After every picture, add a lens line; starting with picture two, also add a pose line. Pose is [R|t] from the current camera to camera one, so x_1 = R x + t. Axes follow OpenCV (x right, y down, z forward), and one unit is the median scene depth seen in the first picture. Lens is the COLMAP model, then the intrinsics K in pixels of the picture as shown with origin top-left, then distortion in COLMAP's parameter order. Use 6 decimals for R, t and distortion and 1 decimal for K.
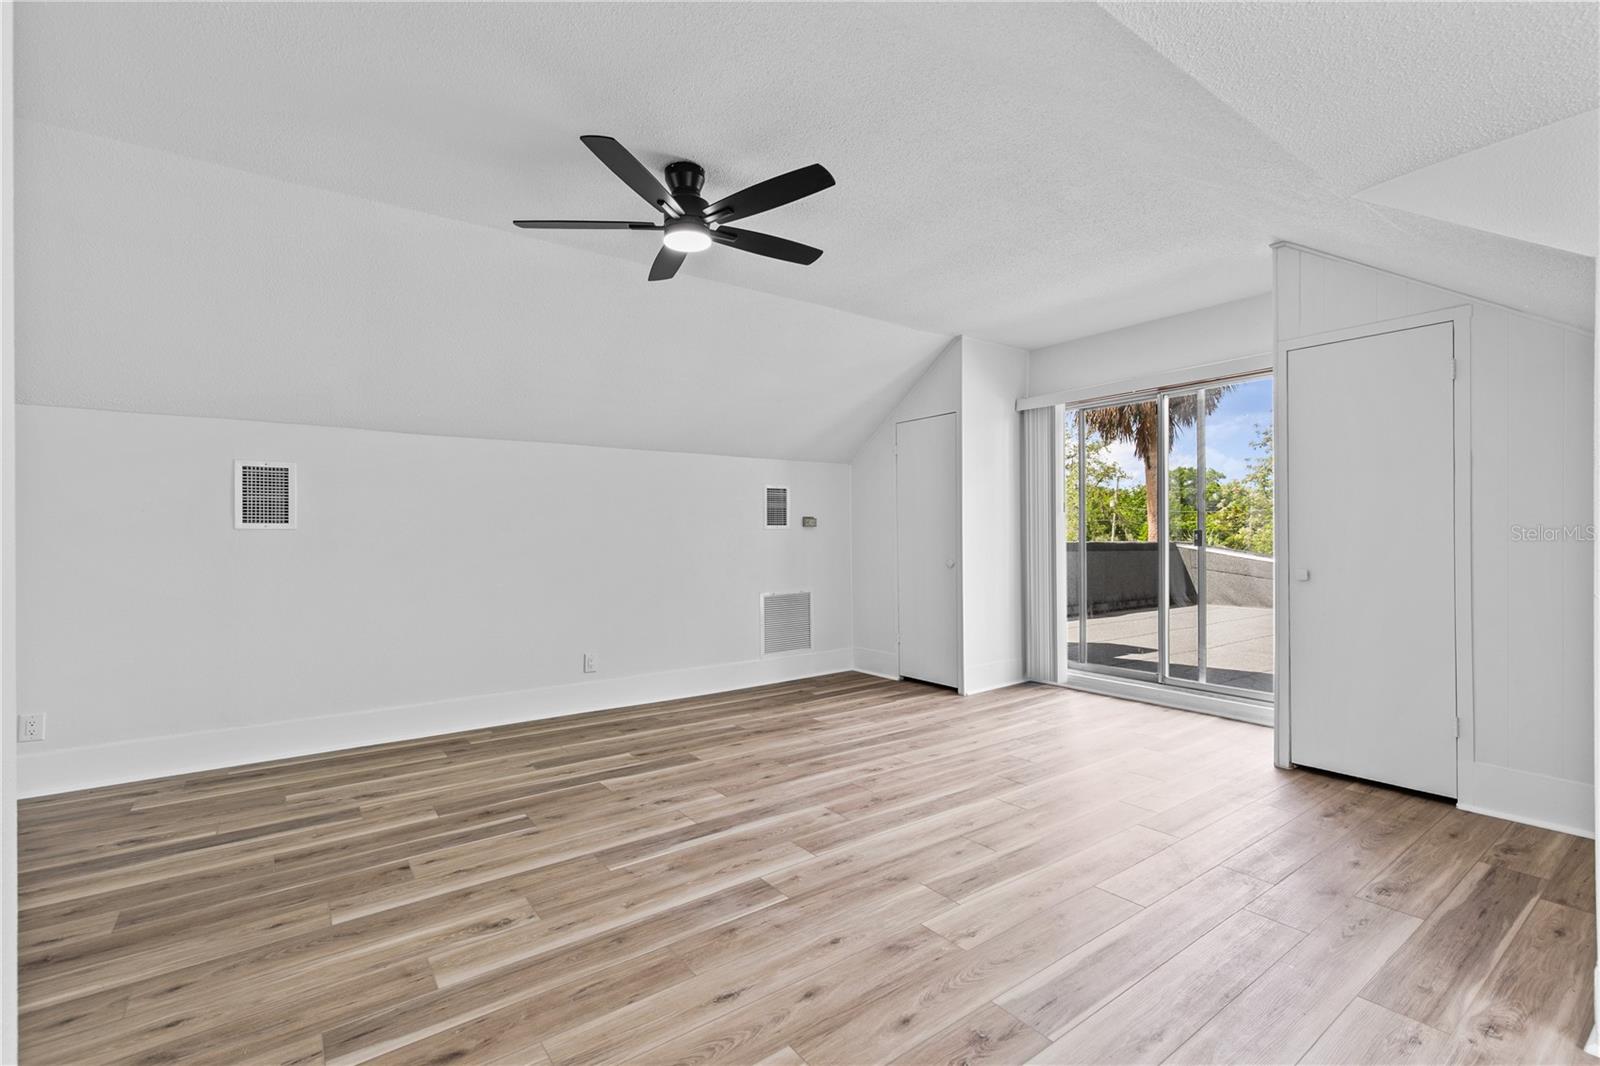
lens RADIAL K [[748.3, 0, 810.9], [0, 748.3, 525.6], [0, 0, 1]] dist [0.002567, 0.000213]
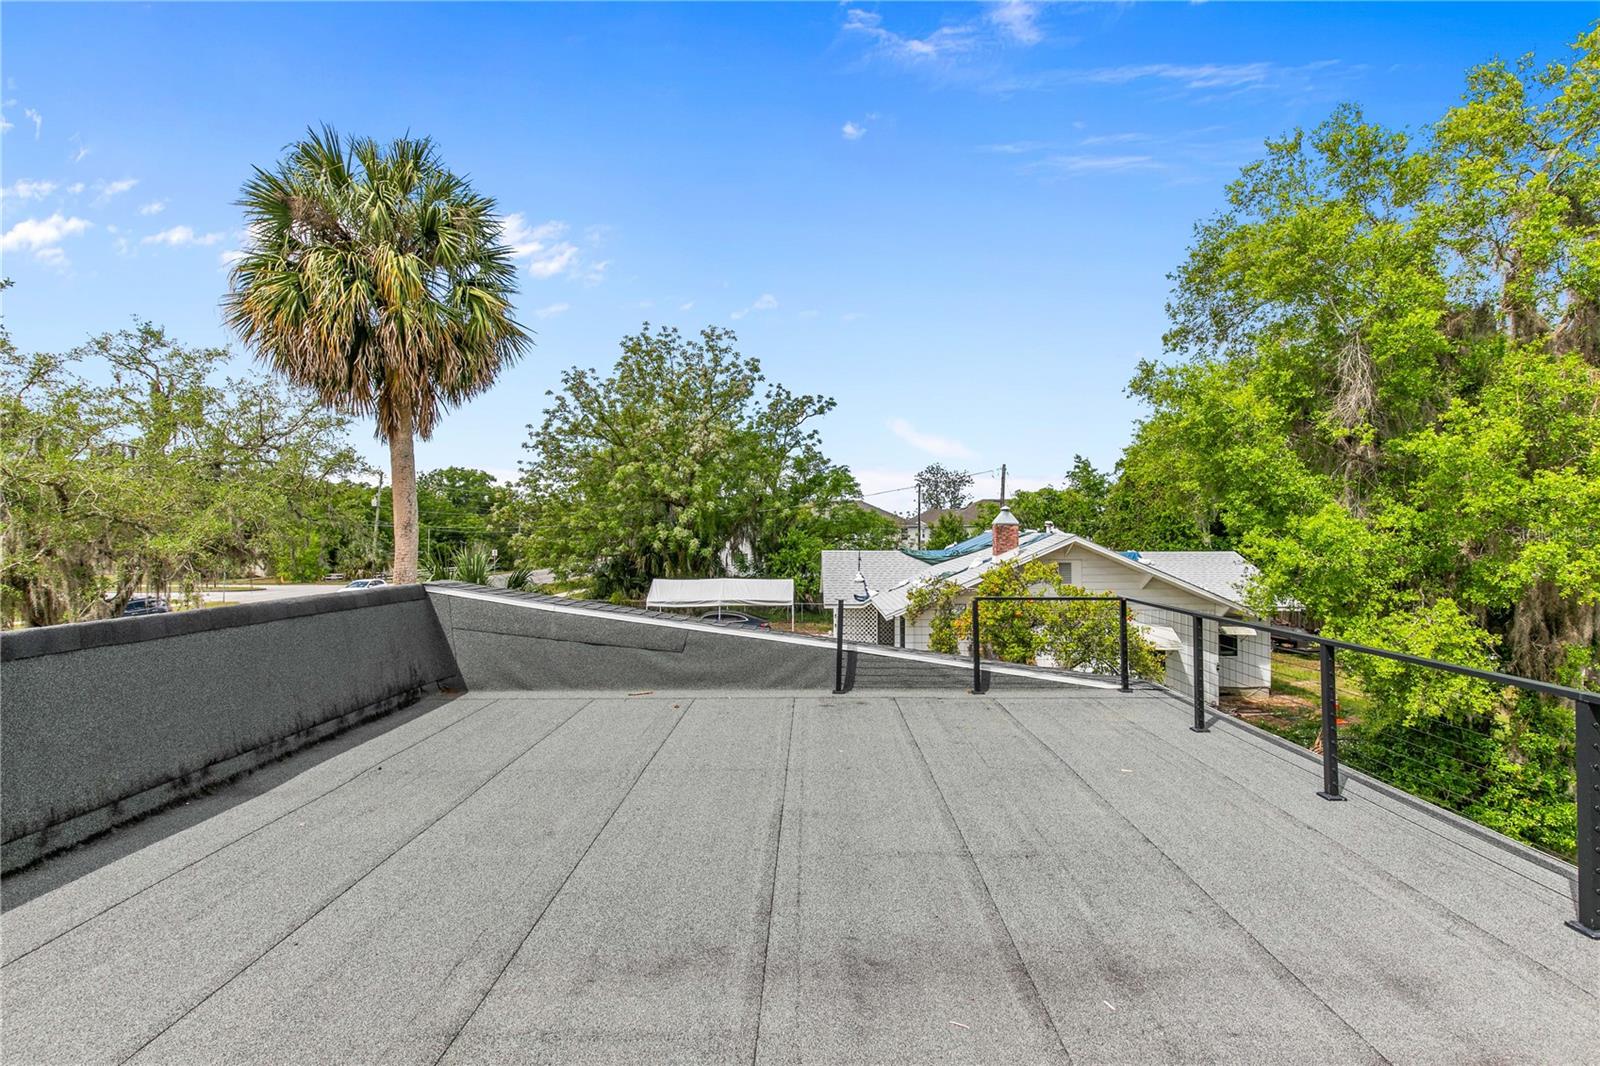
lens RADIAL K [[725.1, 0, 803.3], [0, 725.1, 495.0], [0, 0, 1]] dist [0.005068, 0.000372]
pose [[0.615995, 0.038332, 0.786817, 0.426299], [-0.006850, 0.999038, -0.043308, -0.044137], [-0.787720, 0.021288, 0.615665, 0.812895]]
